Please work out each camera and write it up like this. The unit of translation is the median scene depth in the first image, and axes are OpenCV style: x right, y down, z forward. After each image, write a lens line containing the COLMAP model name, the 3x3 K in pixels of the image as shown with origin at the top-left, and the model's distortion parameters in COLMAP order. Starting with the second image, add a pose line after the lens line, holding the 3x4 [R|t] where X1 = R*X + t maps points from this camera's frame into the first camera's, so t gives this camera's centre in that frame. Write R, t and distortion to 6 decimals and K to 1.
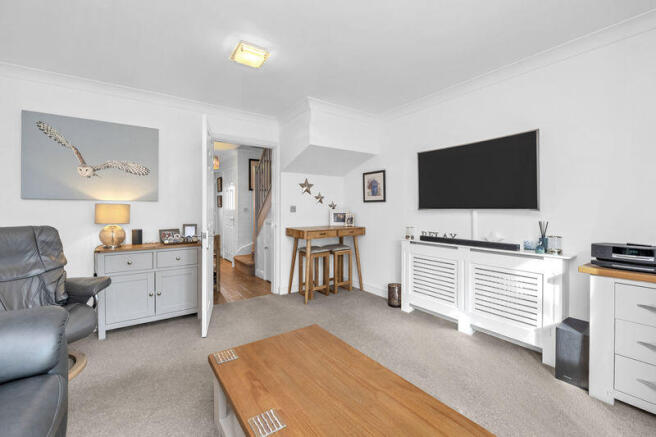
lens RADIAL K [[273.4, 0, 328.3], [0, 273.4, 206.6], [0, 0, 1]] dist [-0.000057, -0.000003]
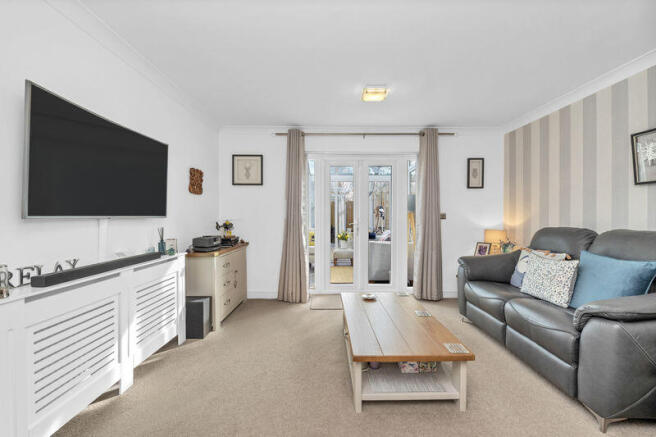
lens RADIAL K [[286.1, 0, 328.0], [0, 286.1, 218.5], [0, 0, 1]] dist [-0.000082, -0.000001]
pose [[-0.813882, -0.009431, 0.580954, -0.391260], [-0.004955, 0.999945, 0.009290, 0.006595], [-0.581009, 0.004682, -0.813884, 1.426986]]
